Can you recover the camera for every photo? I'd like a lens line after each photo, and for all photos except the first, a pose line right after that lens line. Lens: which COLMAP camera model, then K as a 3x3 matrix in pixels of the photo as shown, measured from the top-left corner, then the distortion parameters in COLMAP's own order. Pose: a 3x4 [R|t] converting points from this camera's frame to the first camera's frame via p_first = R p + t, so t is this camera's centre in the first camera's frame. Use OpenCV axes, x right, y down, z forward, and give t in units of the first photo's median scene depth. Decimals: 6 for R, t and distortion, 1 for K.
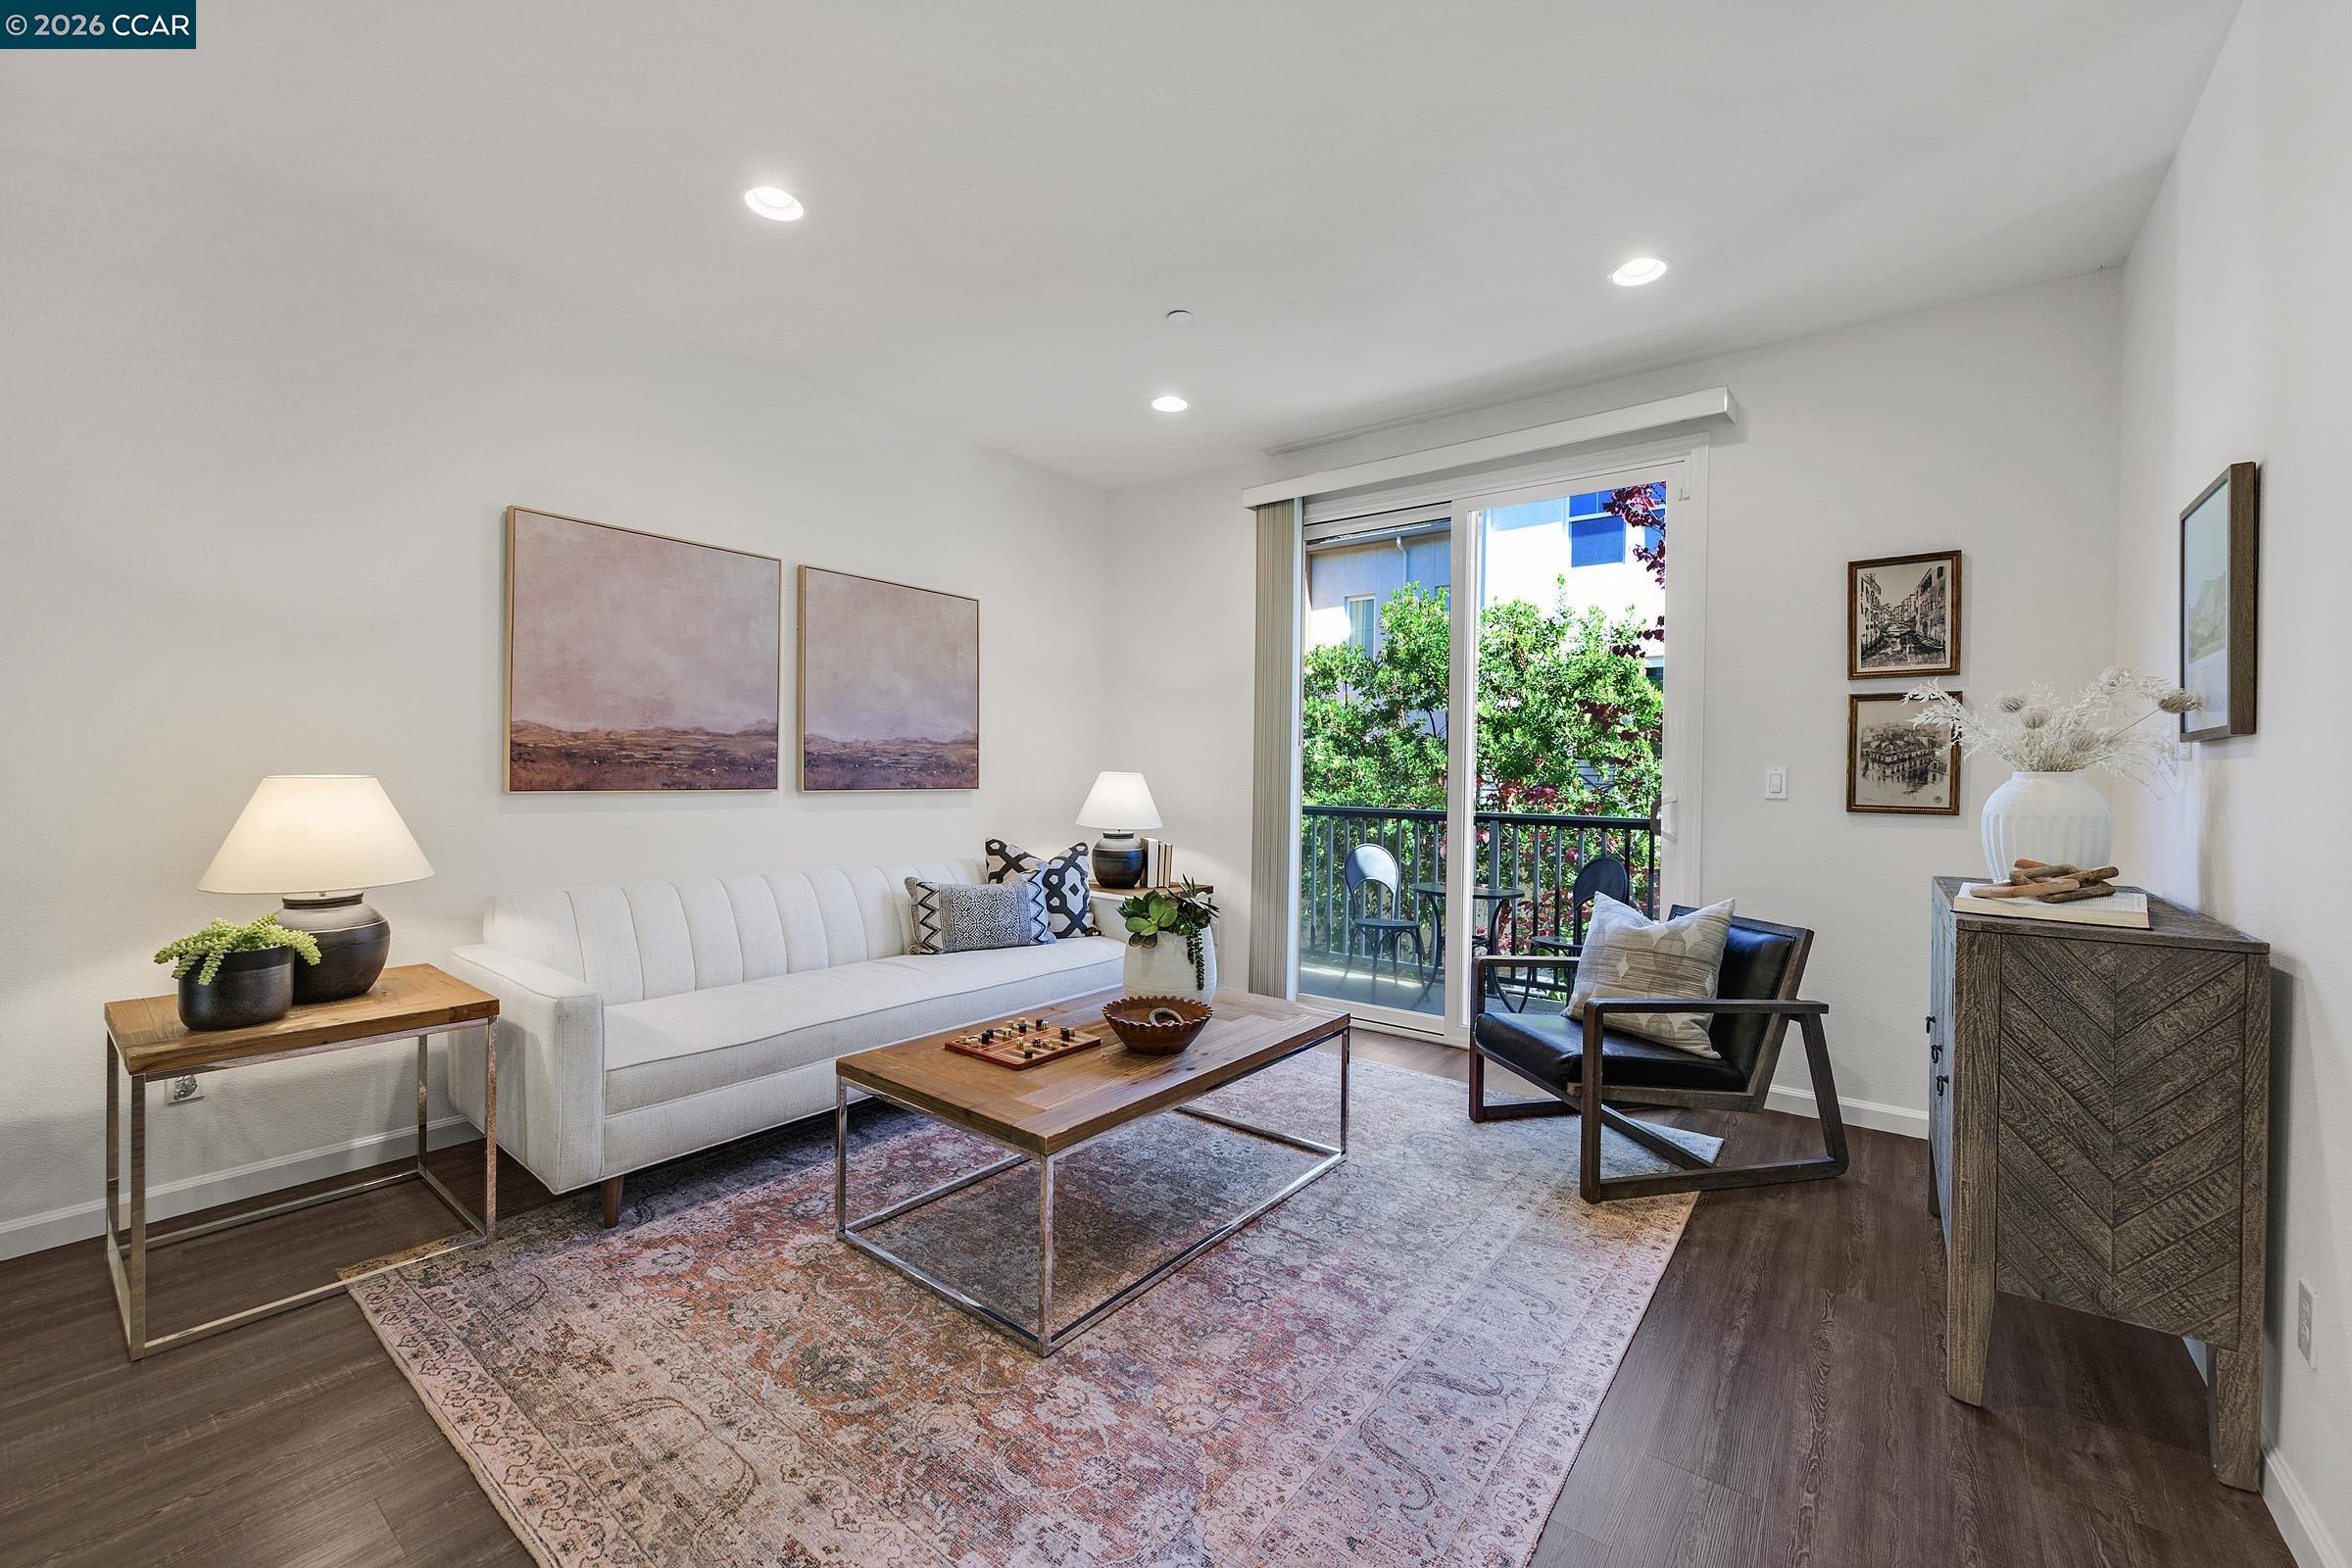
lens RADIAL K [[938.0, 0, 1183.2], [0, 938.0, 777.8], [0, 0, 1]] dist [-0.006370, 0.000676]
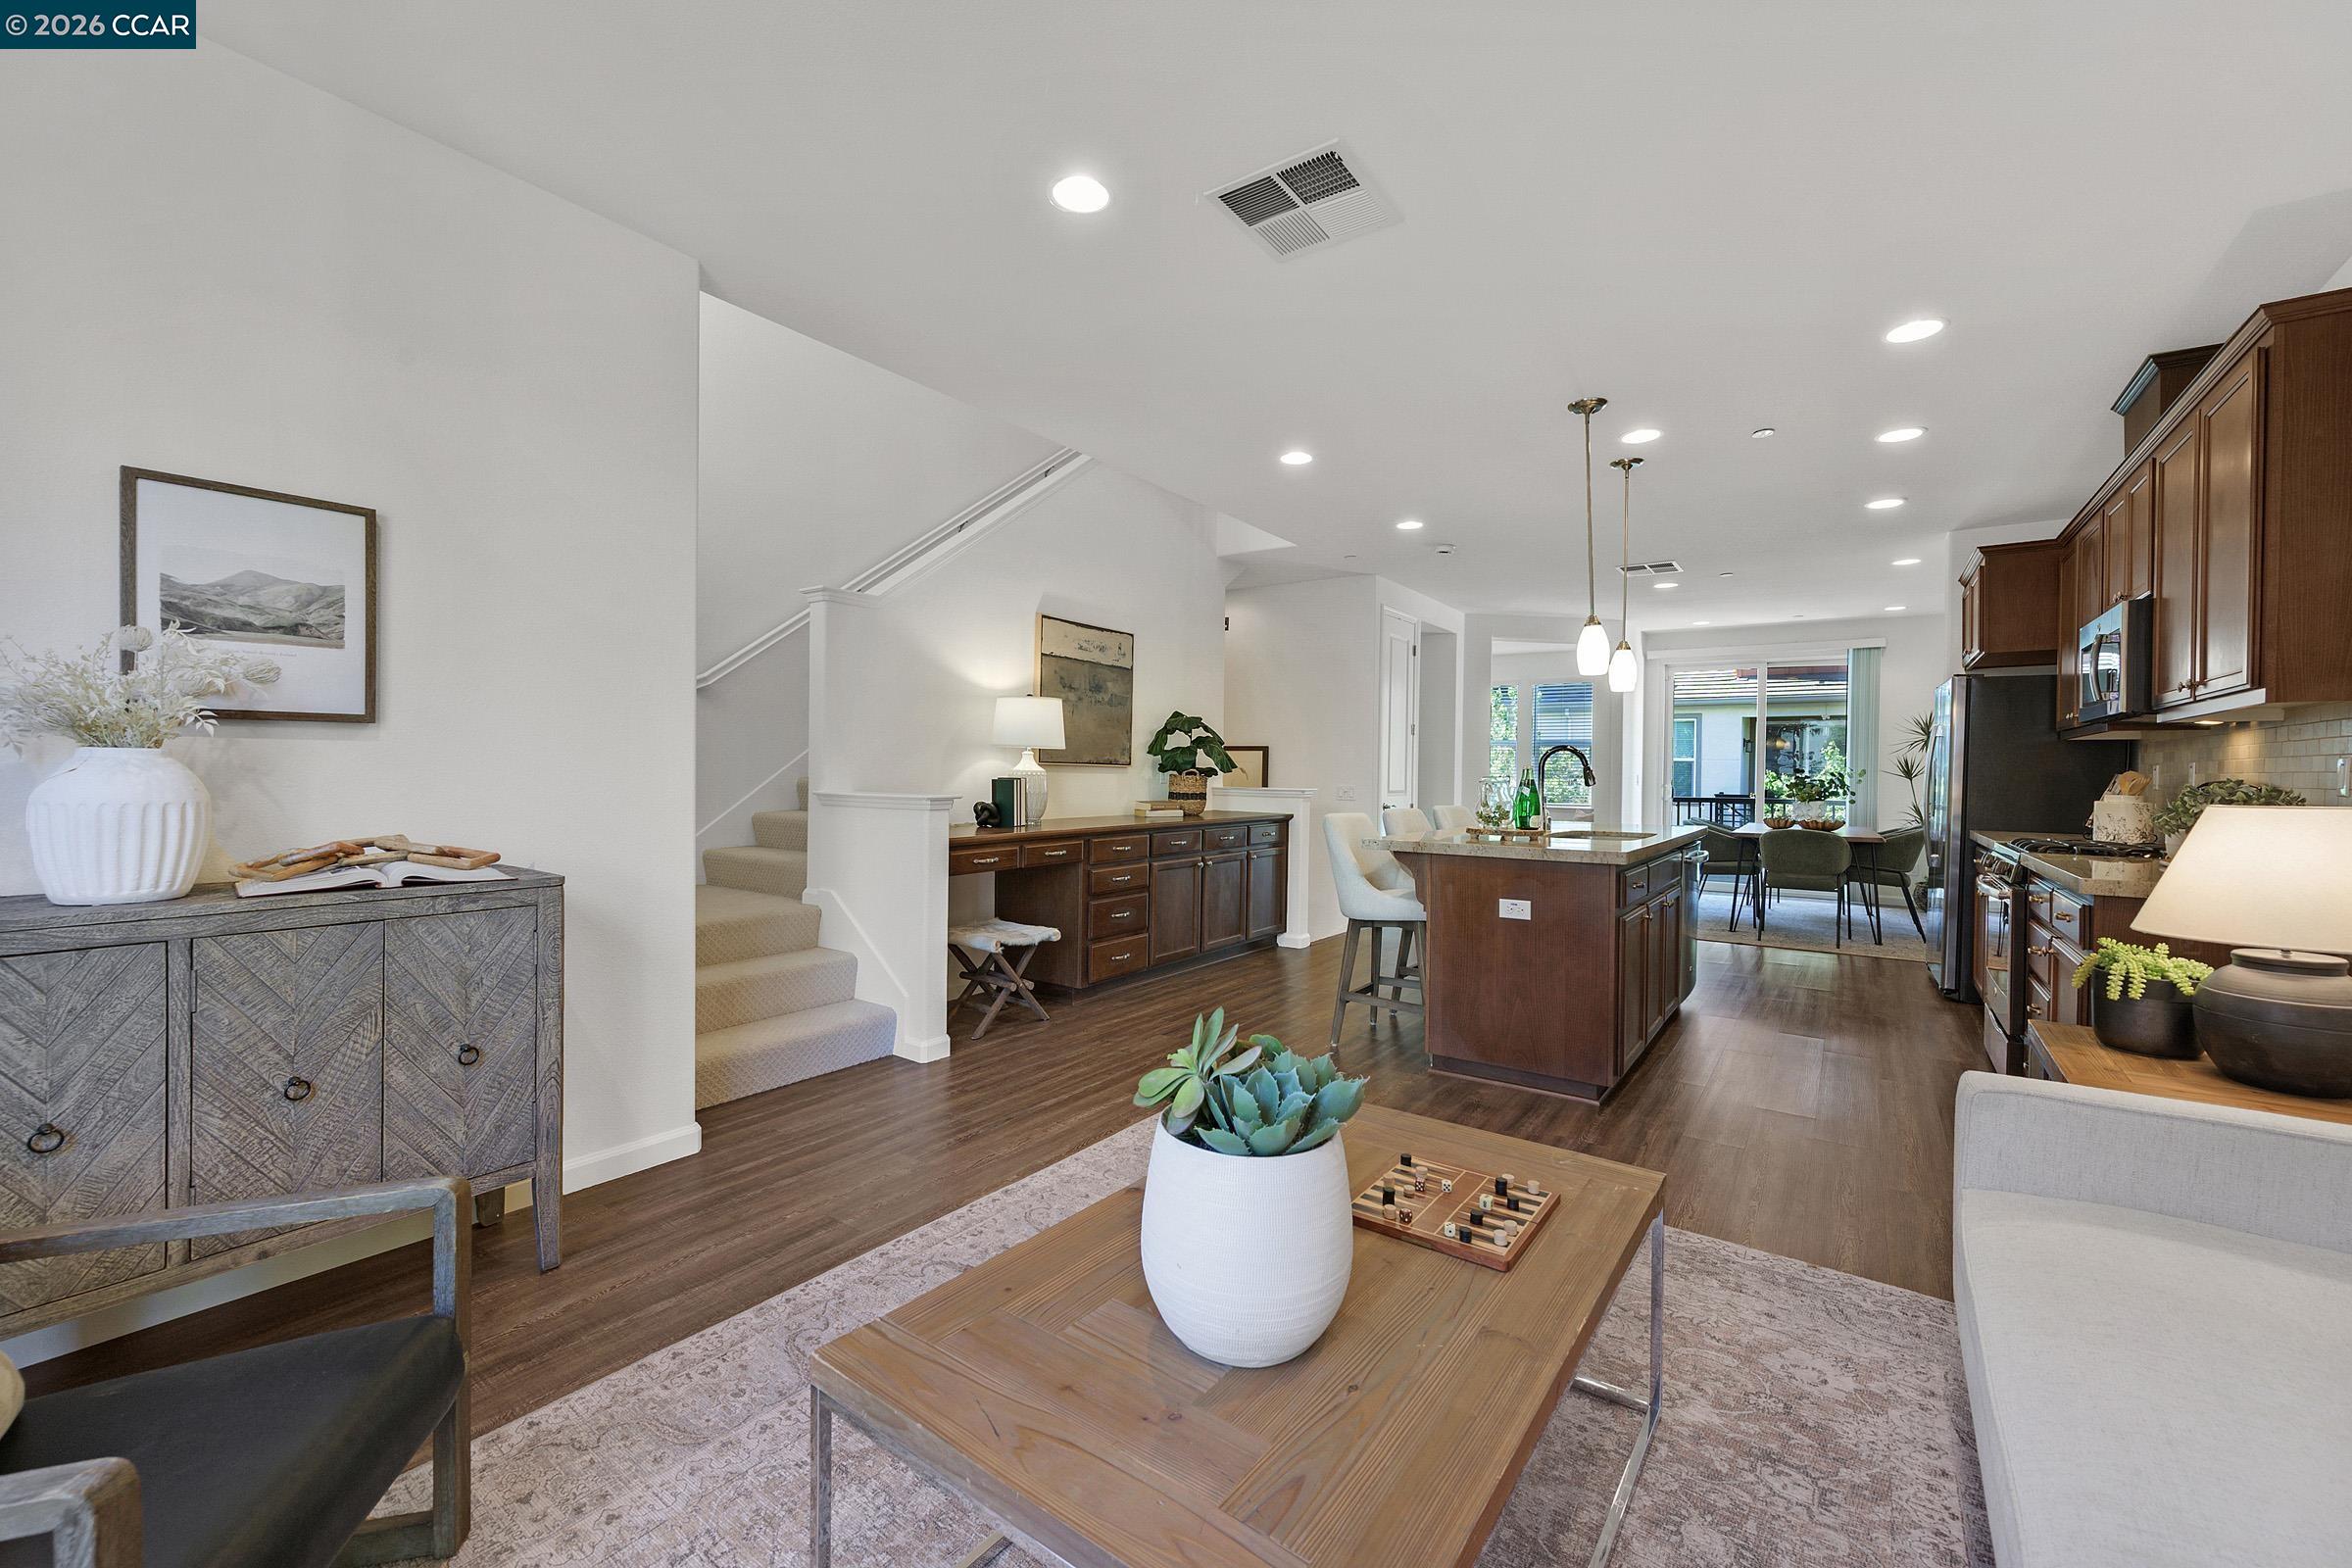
lens RADIAL K [[938.0, 0, 1183.2], [0, 938.0, 777.8], [0, 0, 1]] dist [-0.006370, 0.000676]
pose [[-0.999265, -0.024970, -0.029069, 0.032819], [-0.025522, 0.999498, 0.018753, -0.013684], [0.028586, 0.019481, -0.999401, 1.353747]]
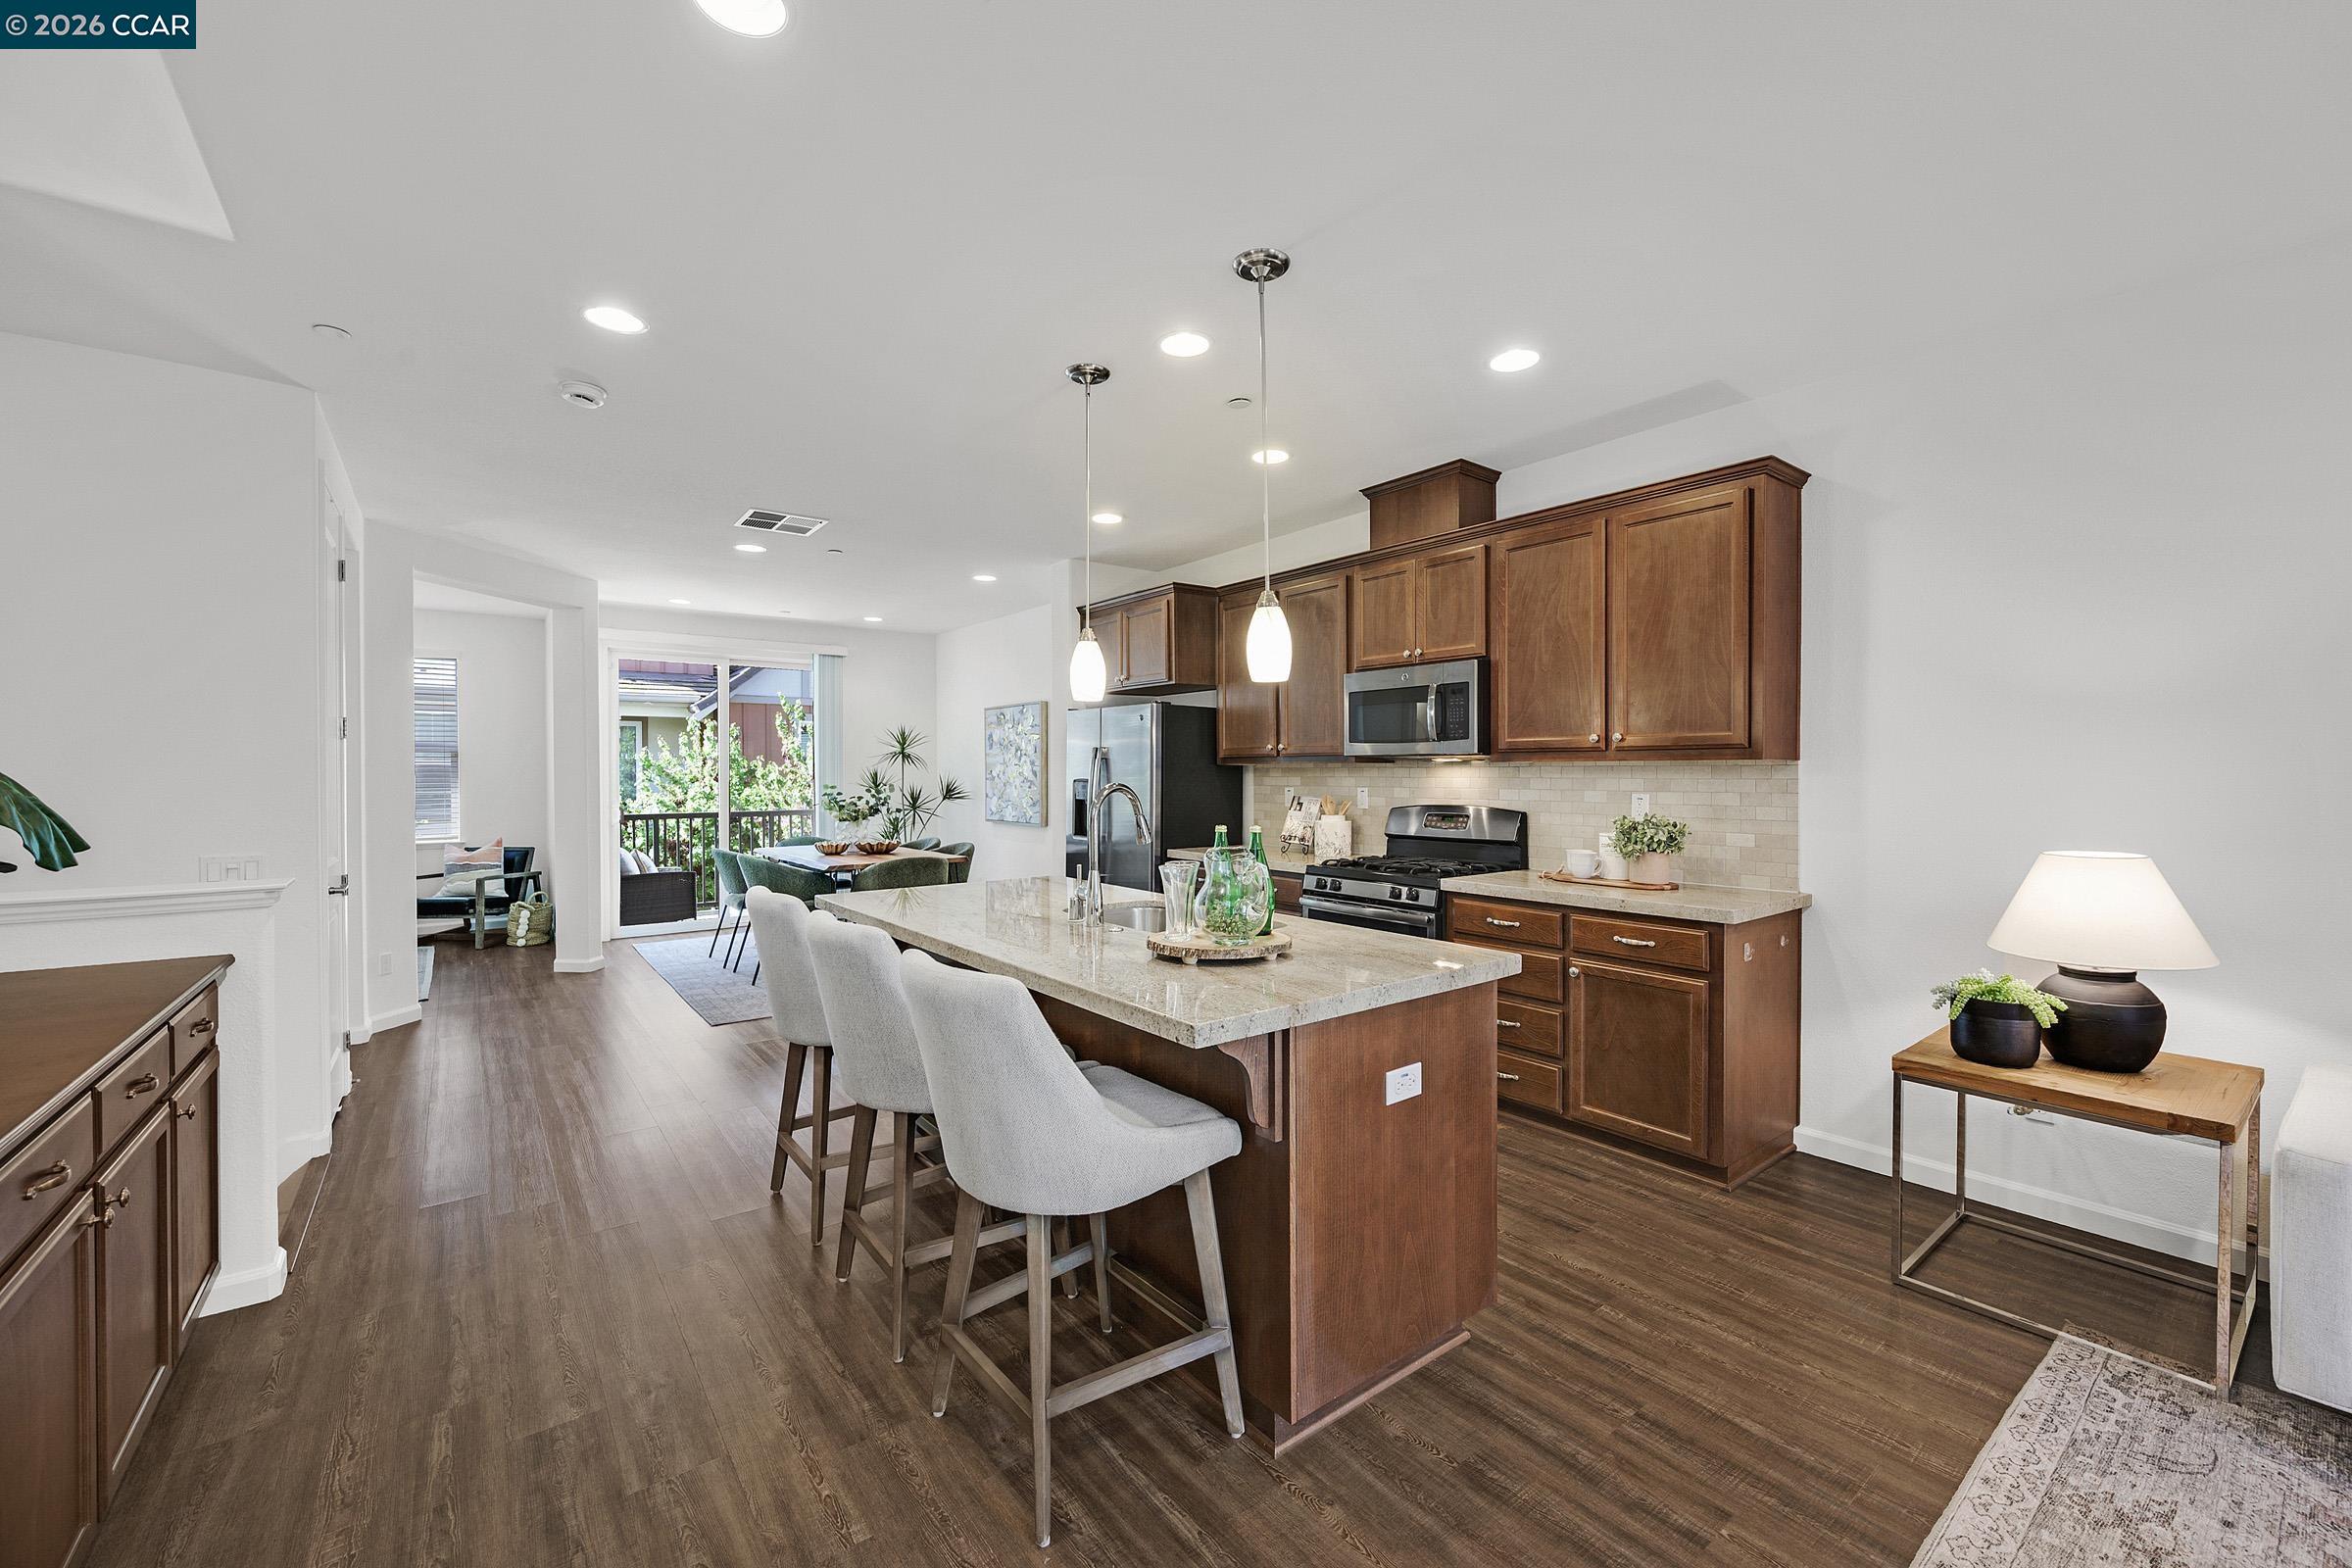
lens RADIAL K [[938.0, 0, 1183.2], [0, 938.0, 777.8], [0, 0, 1]] dist [-0.006370, 0.000676]
pose [[-0.261063, -0.004430, -0.965312, 0.278691], [-0.011030, 0.999938, -0.001606, -0.057544], [0.965259, 0.010228, -0.261096, 0.214914]]
